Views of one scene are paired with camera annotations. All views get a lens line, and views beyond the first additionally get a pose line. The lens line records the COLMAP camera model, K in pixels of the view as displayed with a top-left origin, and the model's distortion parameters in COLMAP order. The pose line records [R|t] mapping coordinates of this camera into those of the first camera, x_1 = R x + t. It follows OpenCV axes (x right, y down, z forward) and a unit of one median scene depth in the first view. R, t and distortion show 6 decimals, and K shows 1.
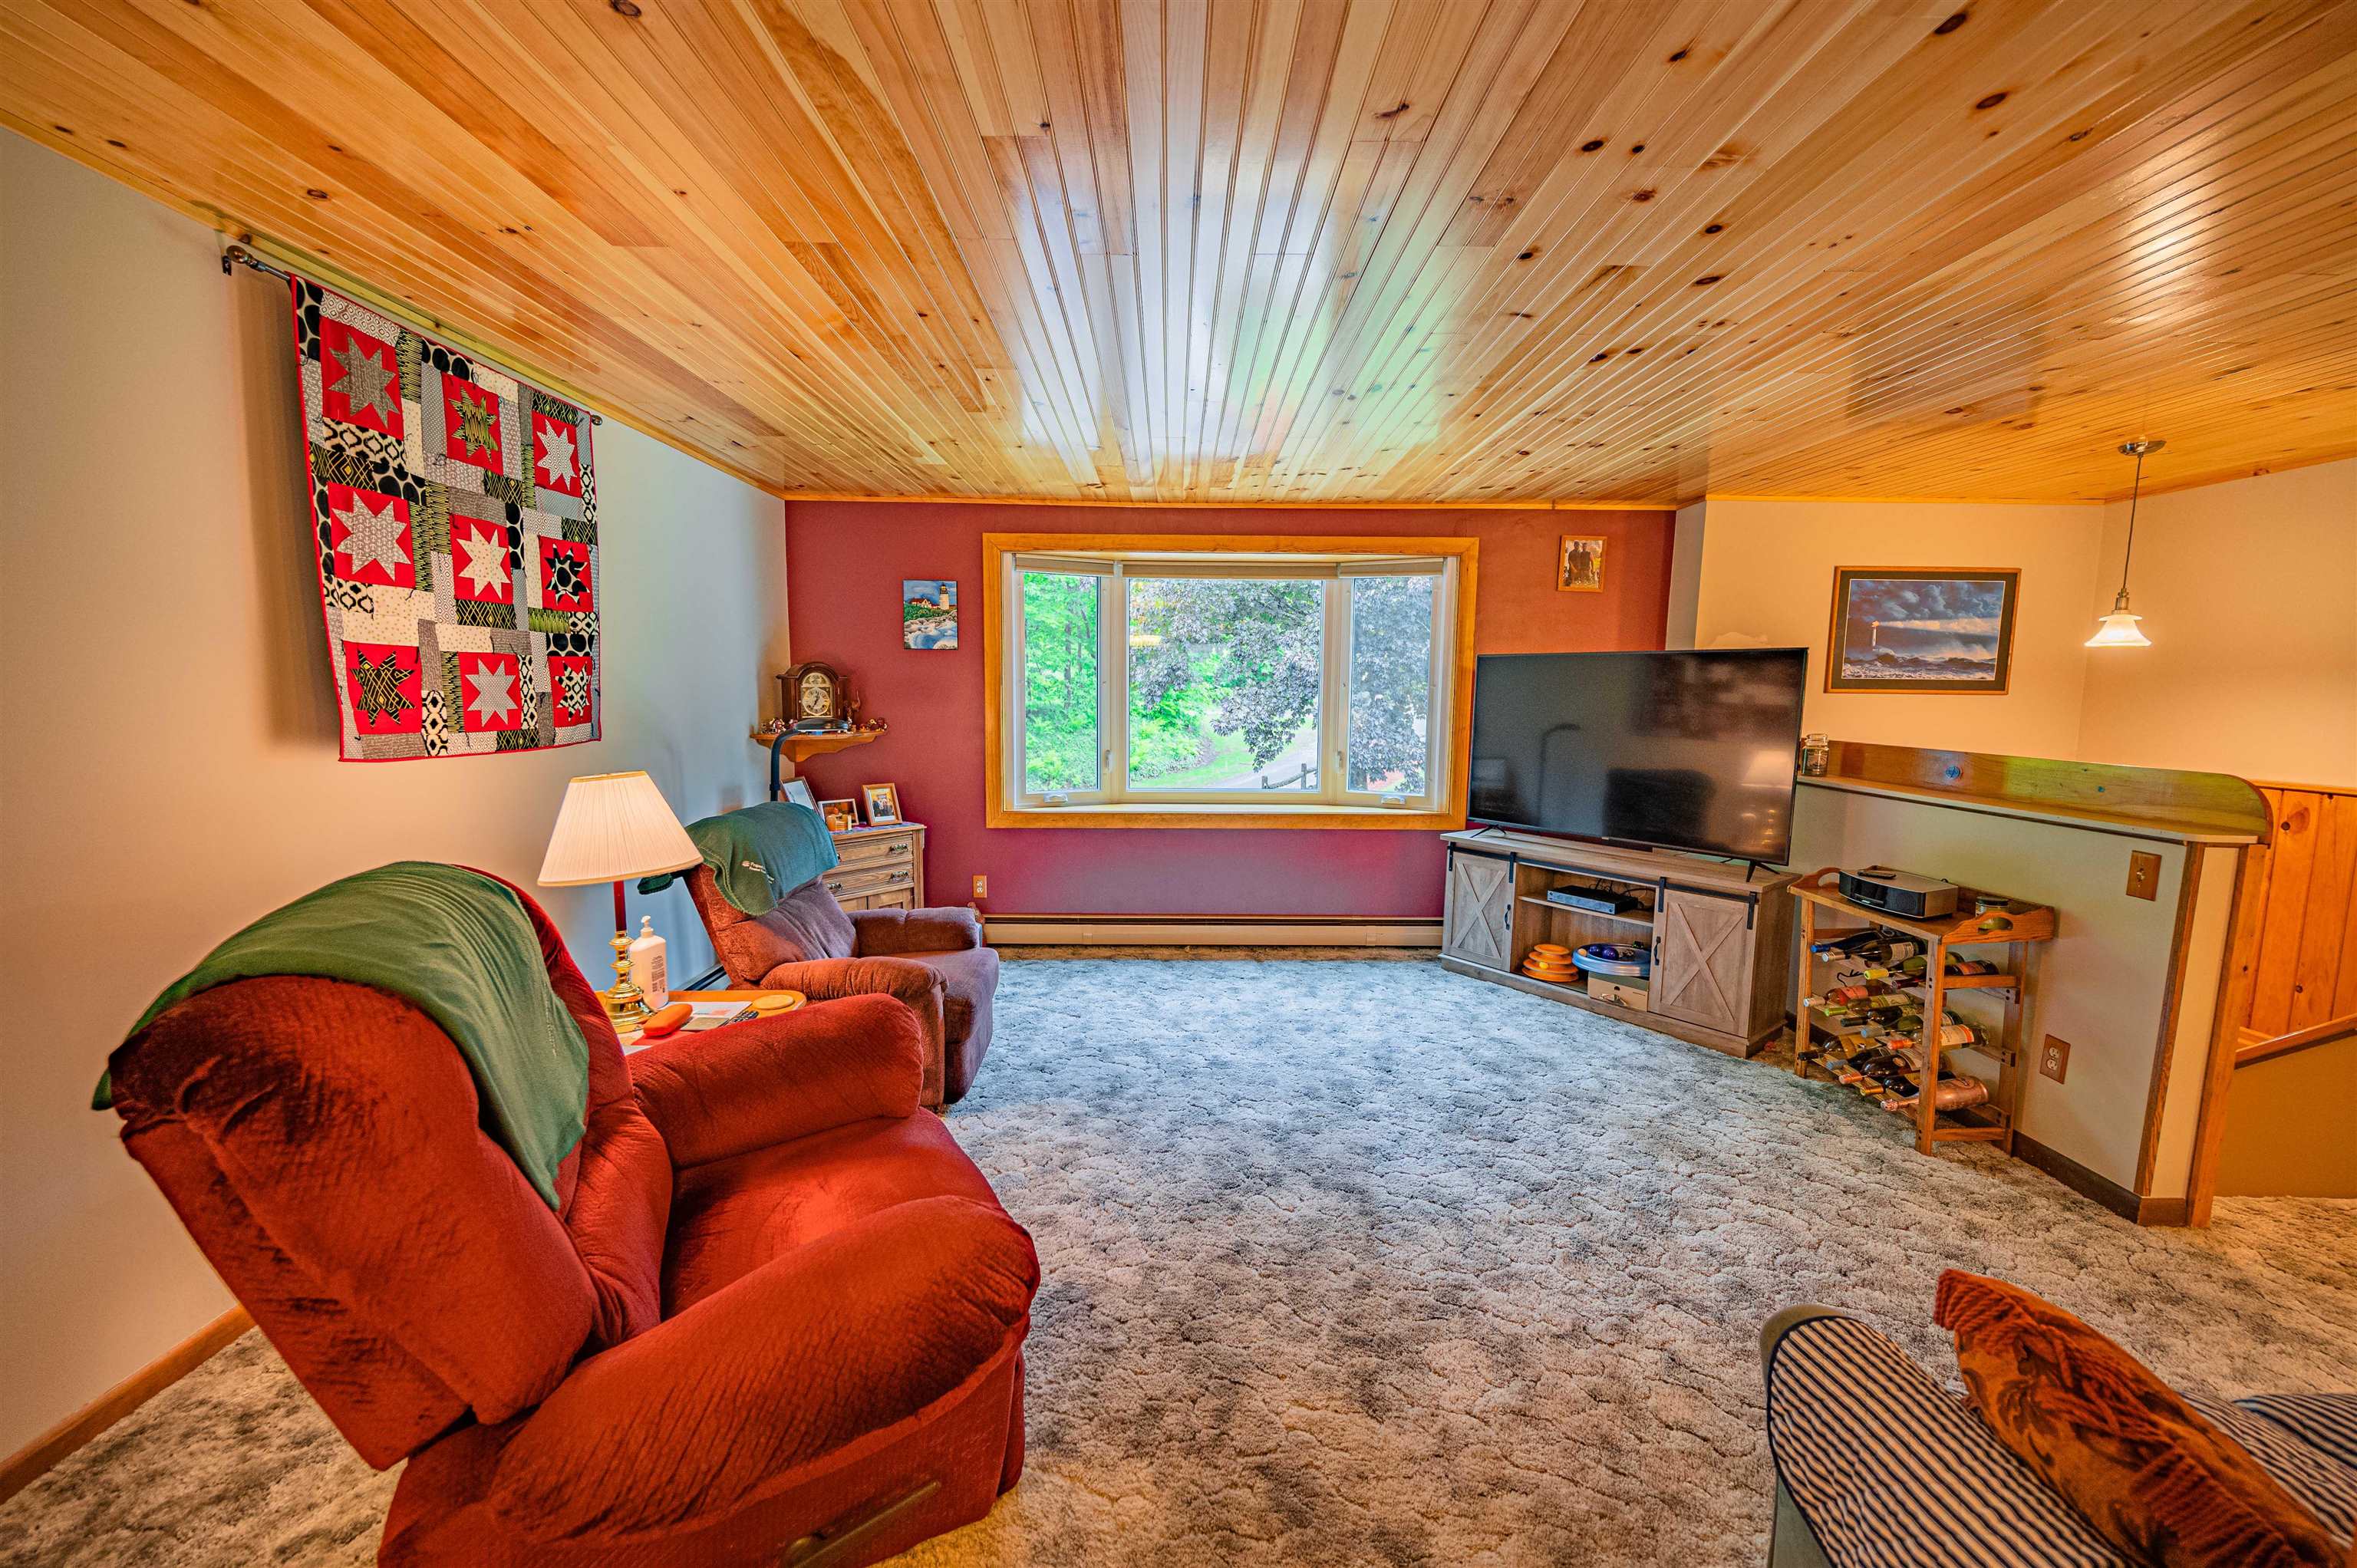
lens RADIAL K [[933.7, 0, 1177.1], [0, 933.7, 791.7], [0, 0, 1]] dist [0.000295, -0.001216]
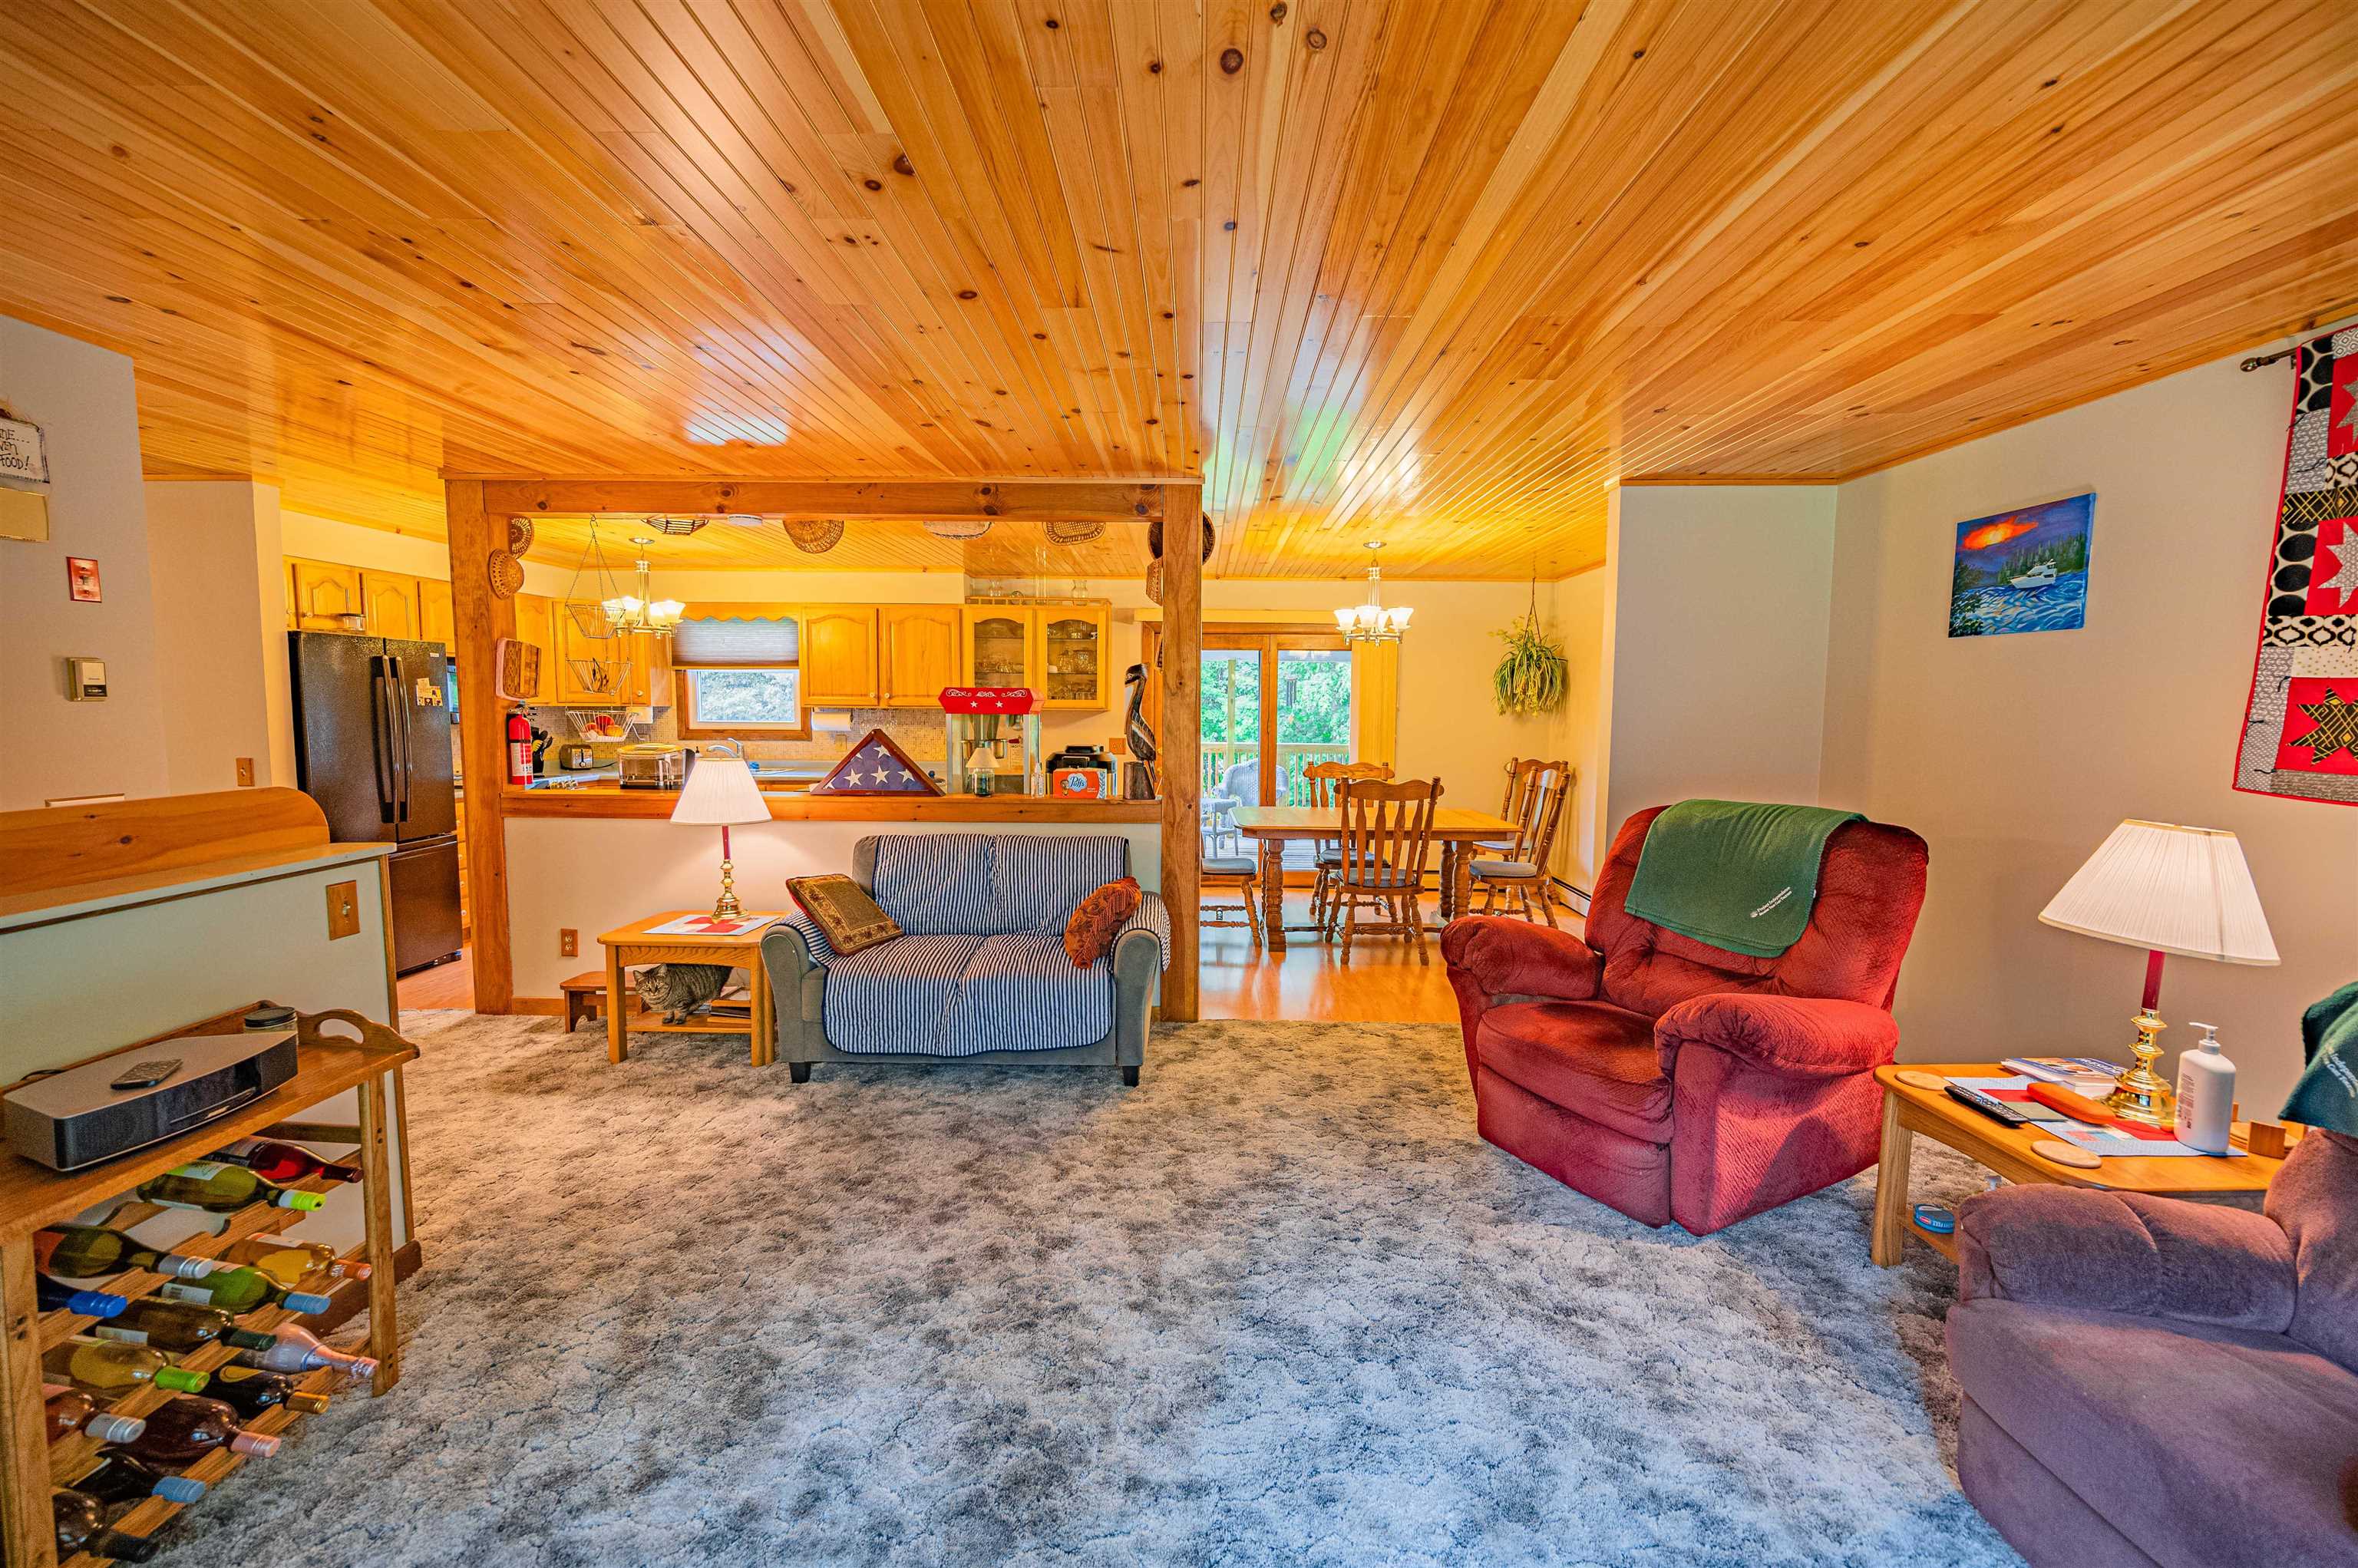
lens RADIAL K [[934.1, 0, 1179.2], [0, 934.1, 785.2], [0, 0, 1]] dist [0.000295, -0.001216]
pose [[-0.999530, -0.020499, 0.022808, 0.240709], [-0.015433, 0.978952, 0.203507, -0.187213], [-0.026499, 0.203060, -0.978808, 1.636974]]
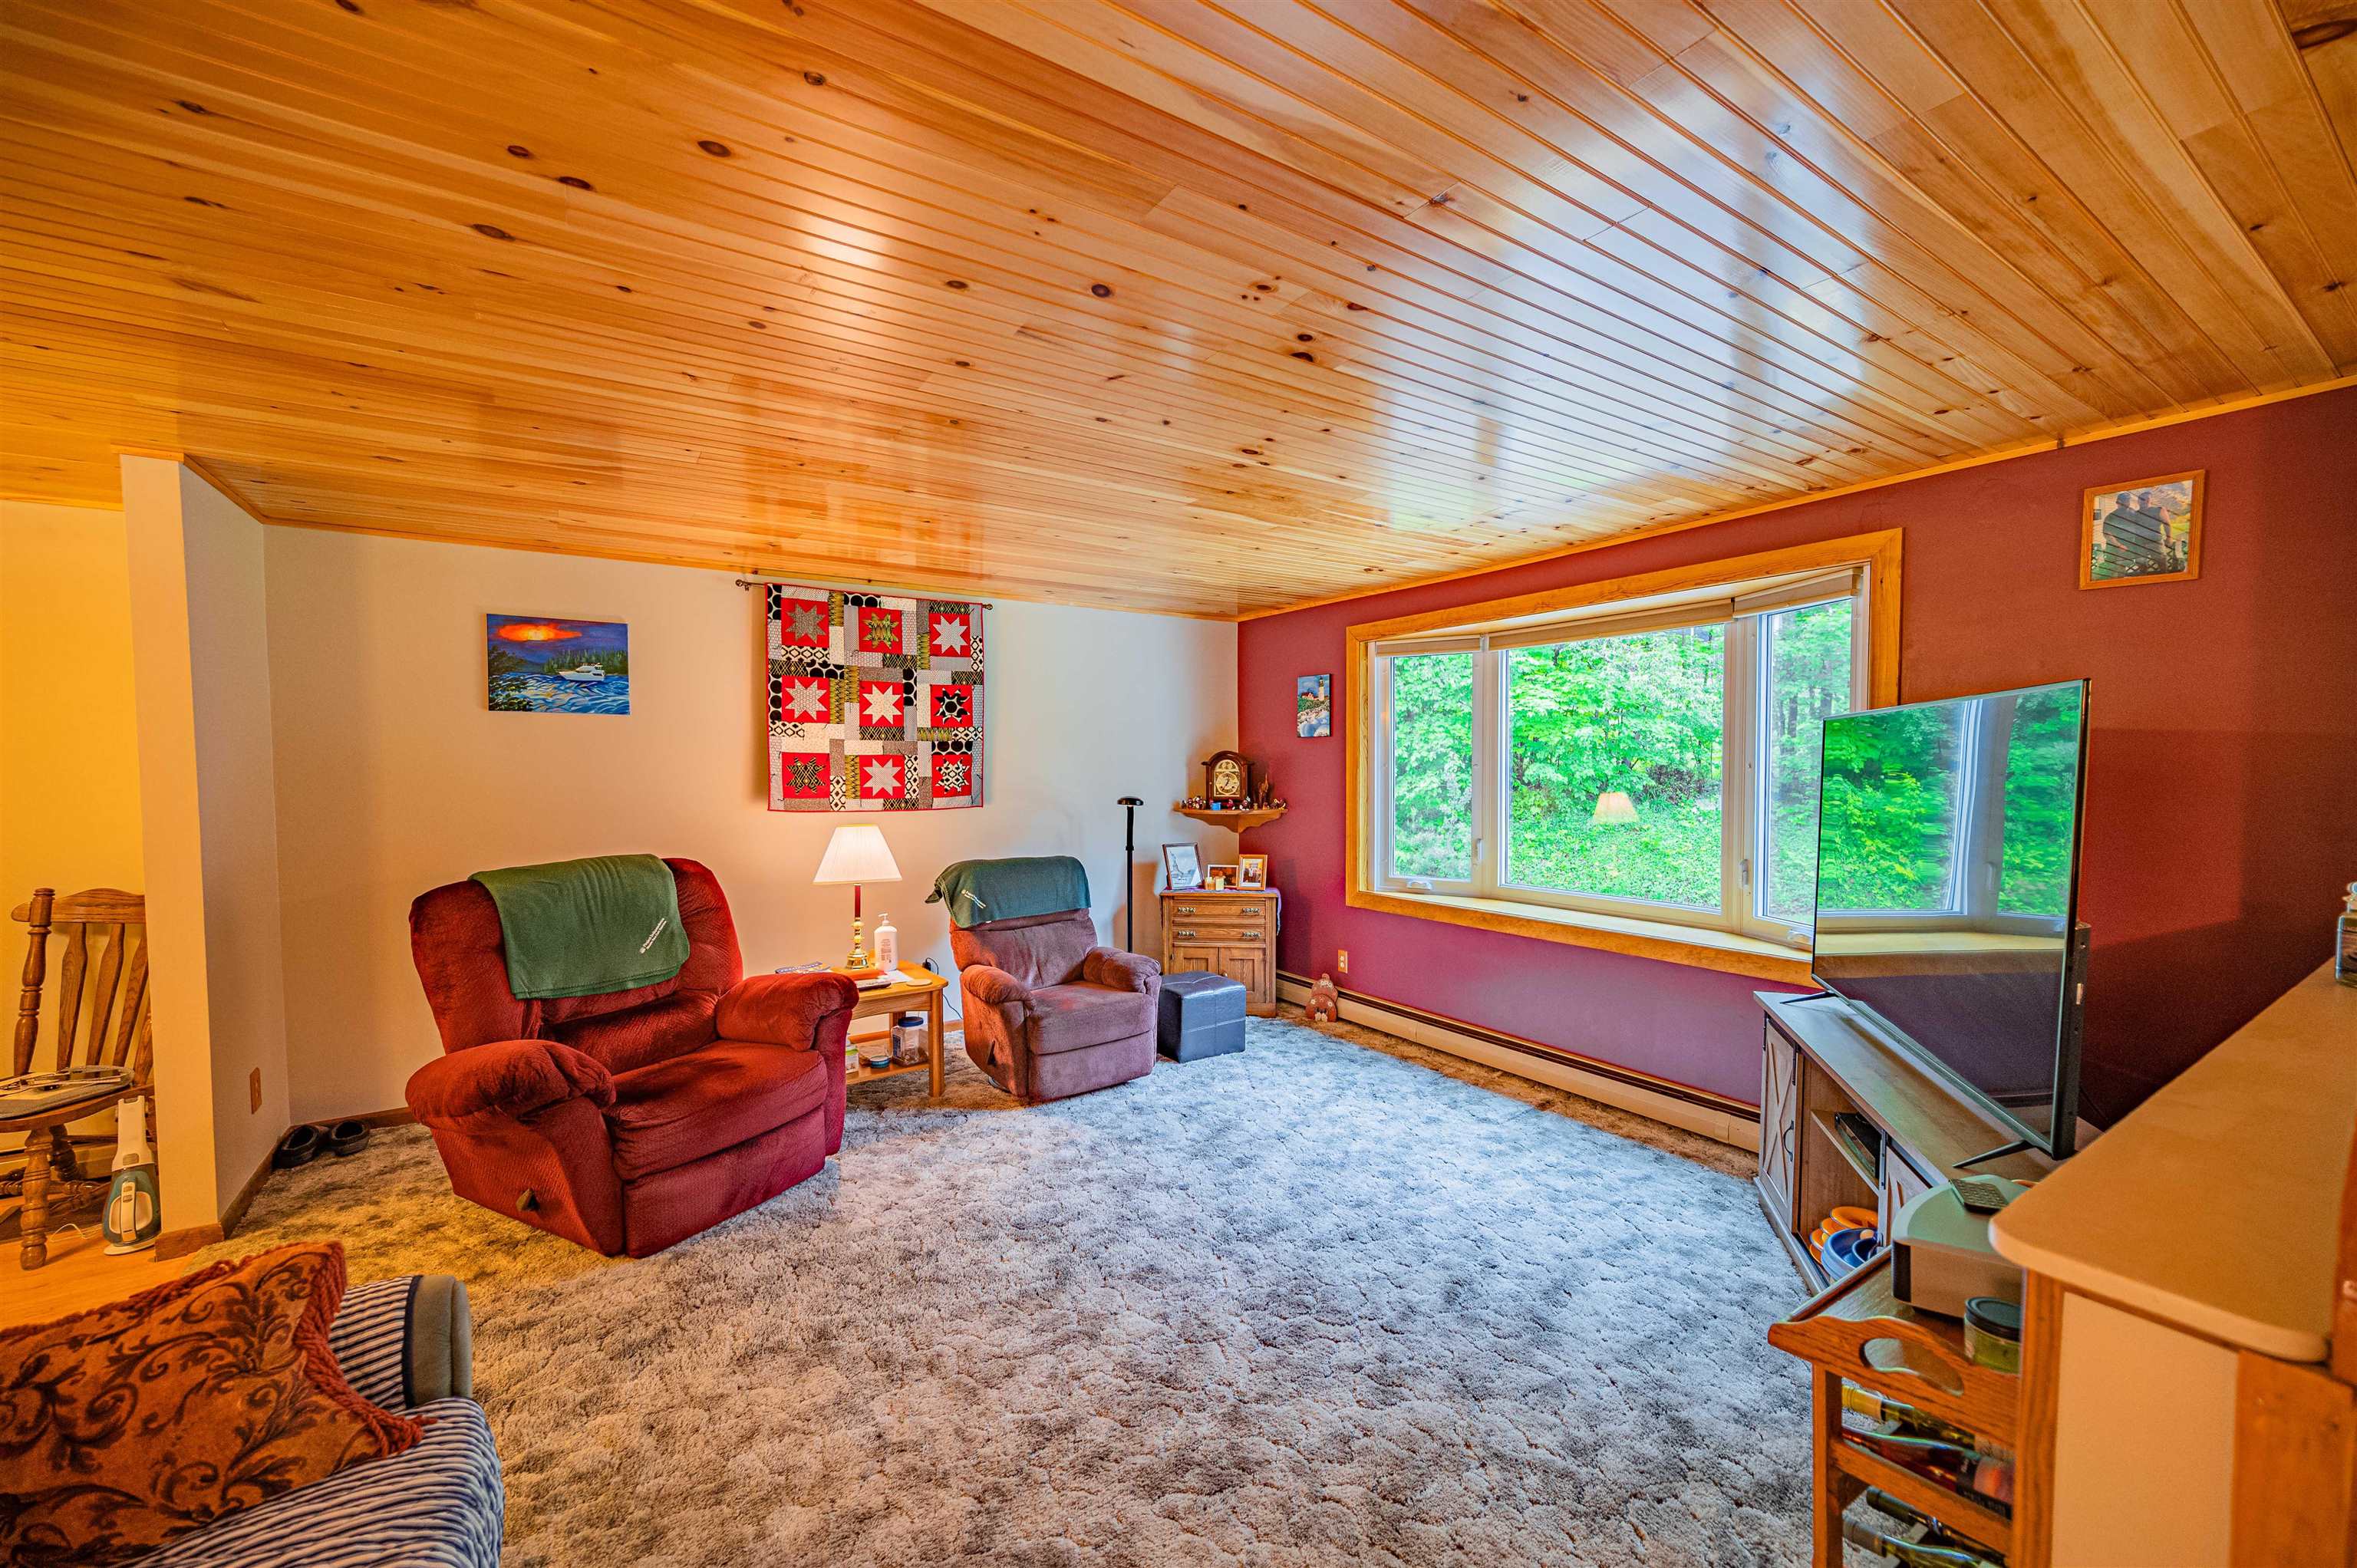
lens RADIAL K [[933.7, 0, 1195.6], [0, 933.7, 800.3], [0, 0, 1]] dist [0.000295, -0.001216]
pose [[0.549357, 0.022305, -0.835290, 1.040735], [-0.086736, 0.995766, -0.030455, -0.057934], [0.831074, 0.089180, 0.548966, 0.509400]]
